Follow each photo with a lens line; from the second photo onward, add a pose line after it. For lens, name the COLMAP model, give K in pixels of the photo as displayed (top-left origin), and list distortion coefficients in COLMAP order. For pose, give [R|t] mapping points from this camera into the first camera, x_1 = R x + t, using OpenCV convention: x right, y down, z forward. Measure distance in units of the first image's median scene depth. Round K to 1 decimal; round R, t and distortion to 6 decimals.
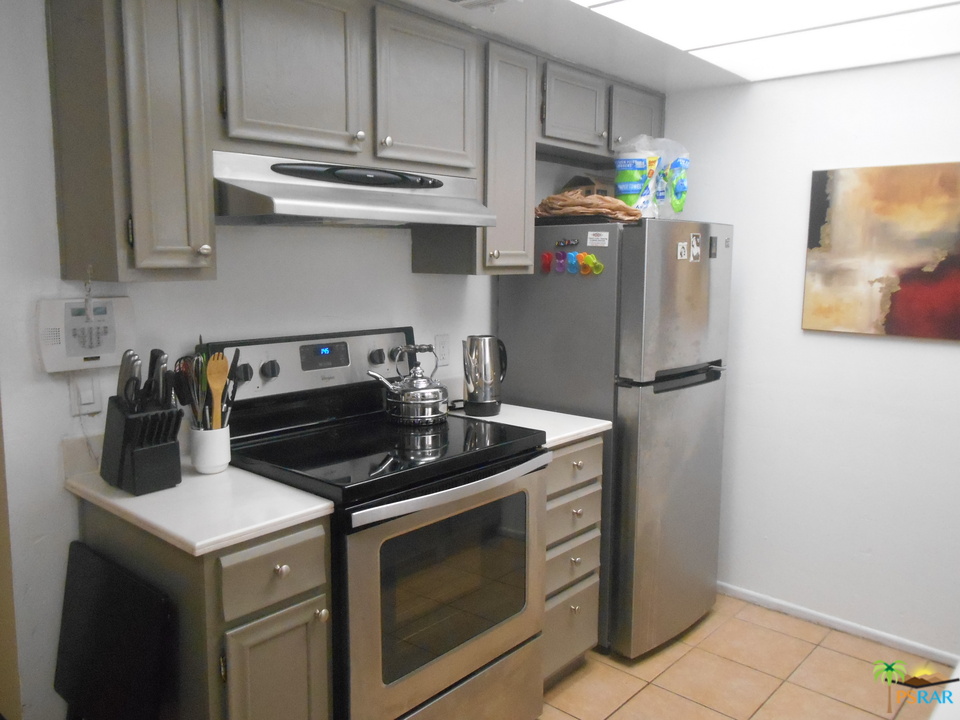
lens RADIAL K [[759.4, 0, 484.5], [0, 759.4, 349.8], [0, 0, 1]] dist [-0.007252, 0.012848]
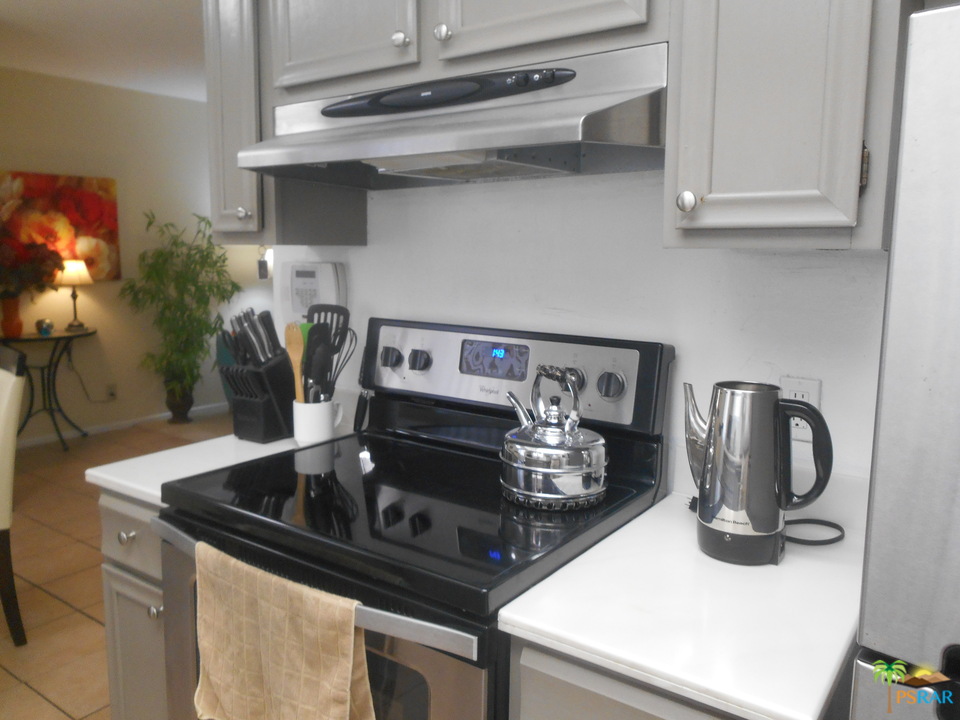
lens RADIAL K [[759.4, 0, 484.5], [0, 759.4, 349.8], [0, 0, 1]] dist [-0.007252, 0.012848]
pose [[0.094122, 0.135956, -0.986234, 0.510999], [-0.123612, 0.984562, 0.123928, -0.092136], [0.987857, 0.110246, 0.109474, 0.948965]]
